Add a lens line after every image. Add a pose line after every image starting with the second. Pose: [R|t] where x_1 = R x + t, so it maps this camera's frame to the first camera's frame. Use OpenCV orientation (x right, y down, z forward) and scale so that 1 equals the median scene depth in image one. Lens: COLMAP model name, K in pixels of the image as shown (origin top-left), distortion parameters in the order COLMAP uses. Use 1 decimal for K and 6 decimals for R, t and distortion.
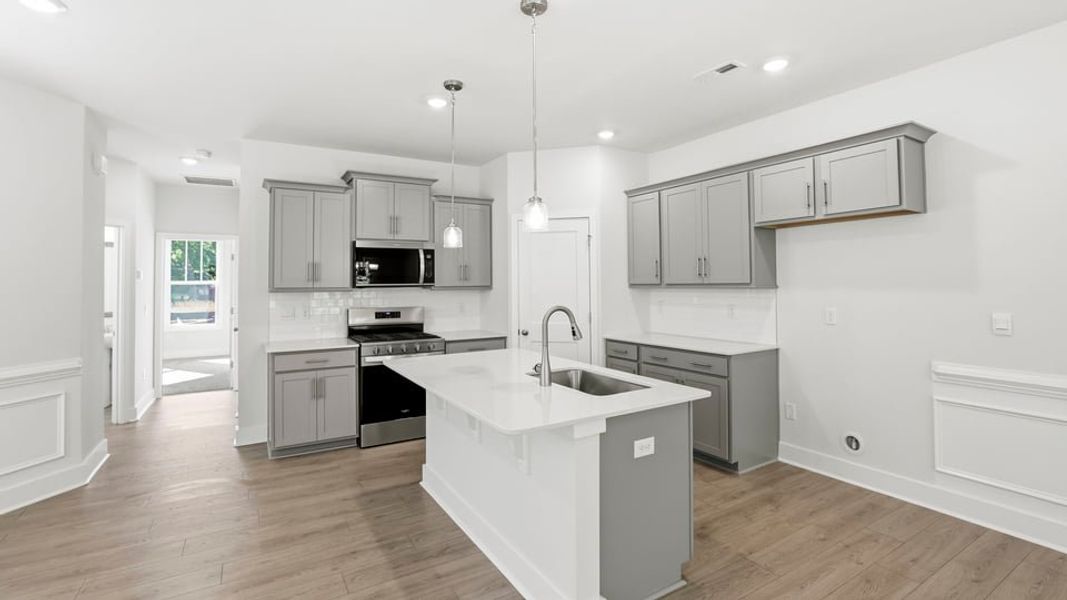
lens RADIAL K [[487.5, 0, 522.1], [0, 487.5, 282.9], [0, 0, 1]] dist [-0.000096, 0.000476]
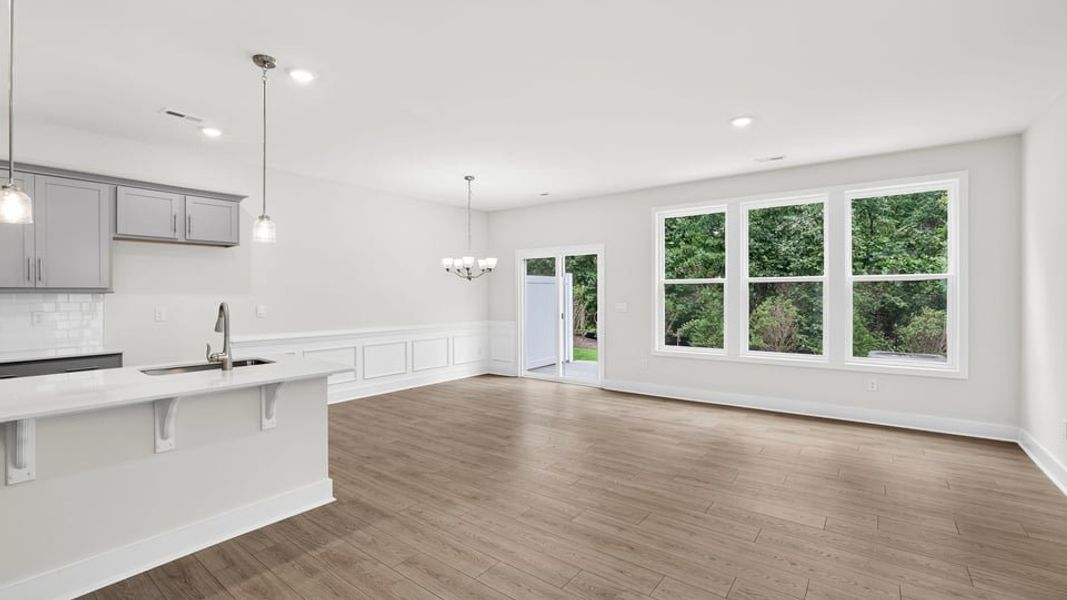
lens RADIAL K [[487.0, 0, 534.1], [0, 487.0, 302.0], [0, 0, 1]] dist [0.011454, 0.001598]
pose [[-0.347242, -0.002524, 0.937772, -0.838598], [-0.001383, 0.999997, 0.002180, 0.025979], [-0.937774, -0.000540, -0.347245, 0.469311]]
